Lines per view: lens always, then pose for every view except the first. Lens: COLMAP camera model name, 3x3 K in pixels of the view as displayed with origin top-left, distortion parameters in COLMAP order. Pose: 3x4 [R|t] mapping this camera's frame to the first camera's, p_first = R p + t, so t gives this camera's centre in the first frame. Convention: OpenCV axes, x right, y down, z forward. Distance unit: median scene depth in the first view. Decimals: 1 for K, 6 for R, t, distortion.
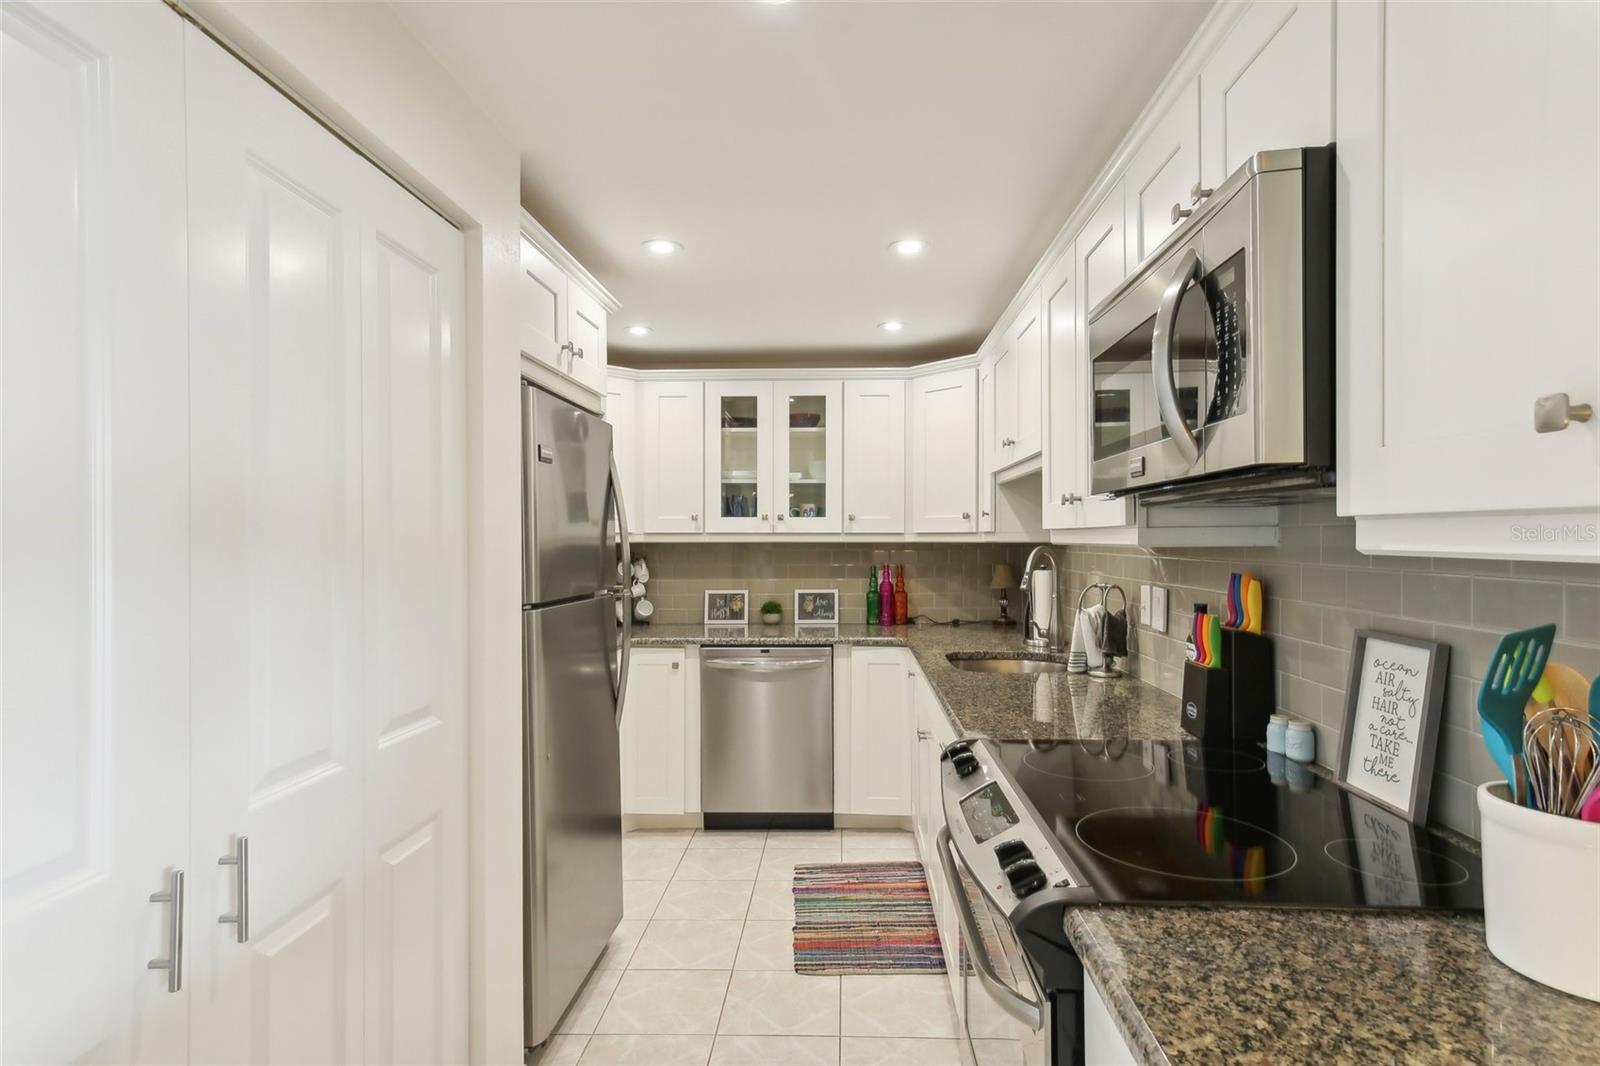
lens RADIAL K [[745.0, 0, 801.1], [0, 745.0, 529.3], [0, 0, 1]] dist [0.024919, 0.000895]
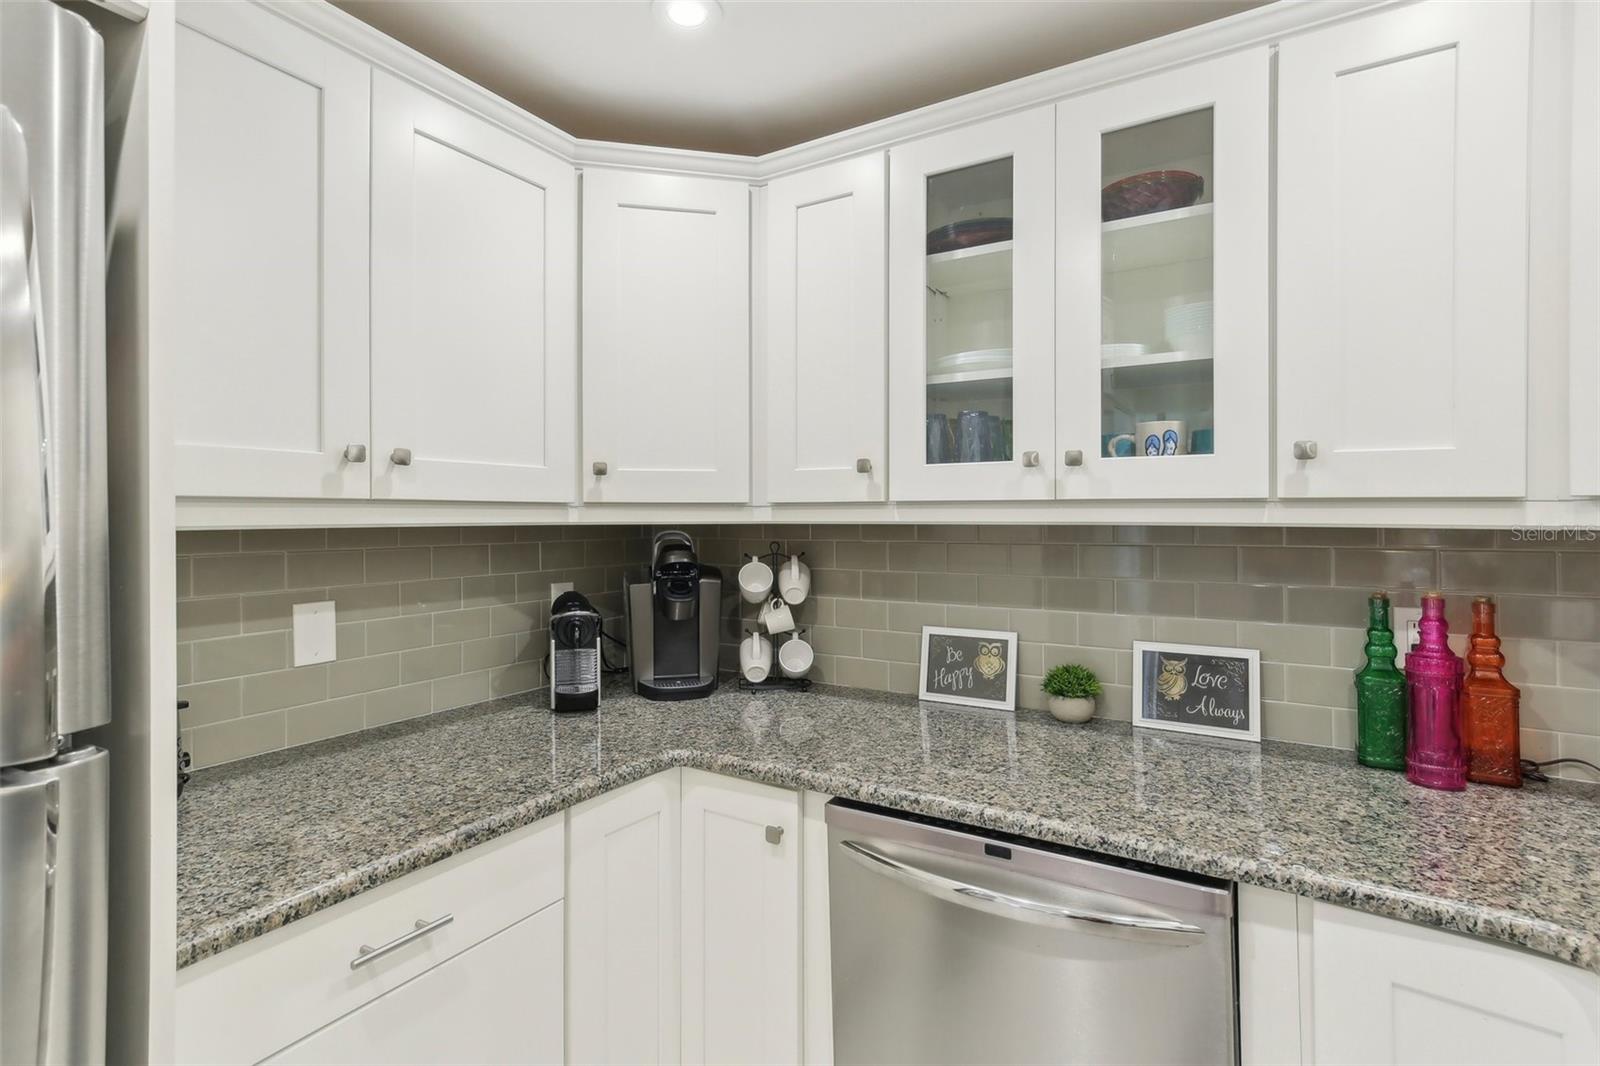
lens RADIAL K [[745.0, 0, 801.8], [0, 745.0, 503.2], [0, 0, 1]] dist [0.024919, 0.000895]
pose [[0.873872, -0.007973, -0.486091, 0.035054], [0.005032, 0.999960, -0.007355, 0.008599], [0.486130, 0.003982, 0.873877, 0.592450]]
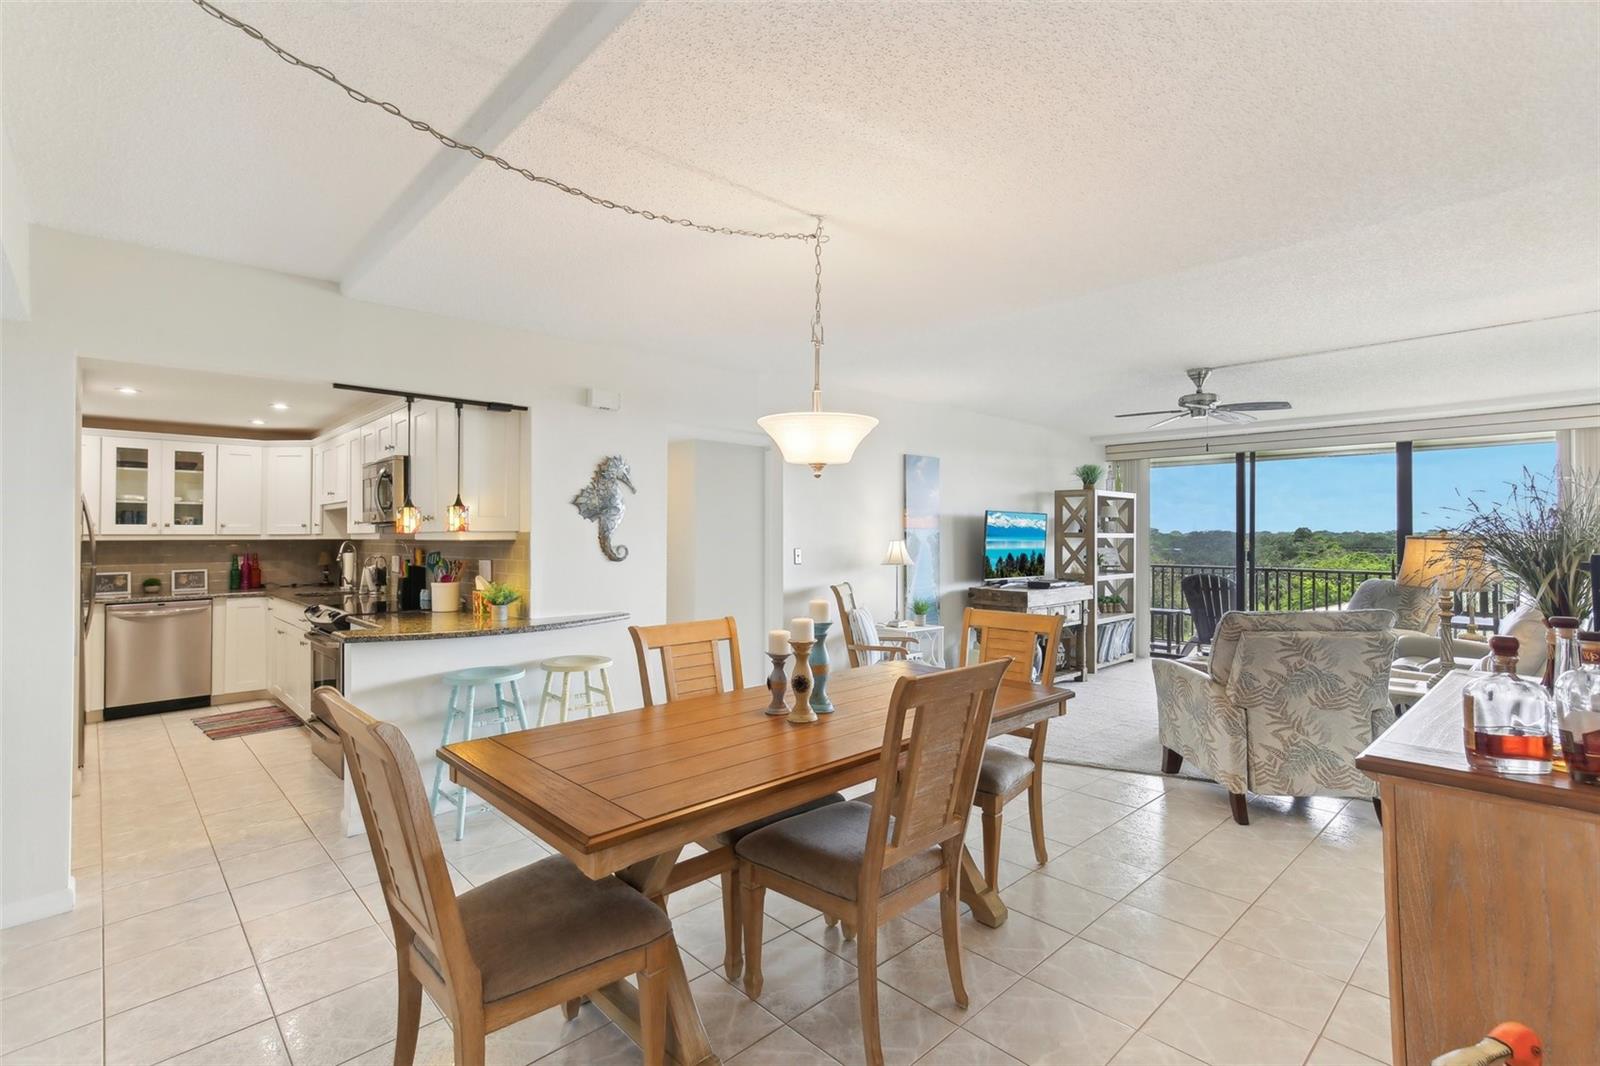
lens RADIAL K [[745.0, 0, 803.0], [0, 745.0, 527.8], [0, 0, 1]] dist [0.024919, 0.000895]
pose [[0.668808, 0.005565, 0.743414, -0.327255], [-0.006441, 0.999978, -0.001690, -0.015359], [-0.743407, -0.003658, 0.668829, -1.131190]]
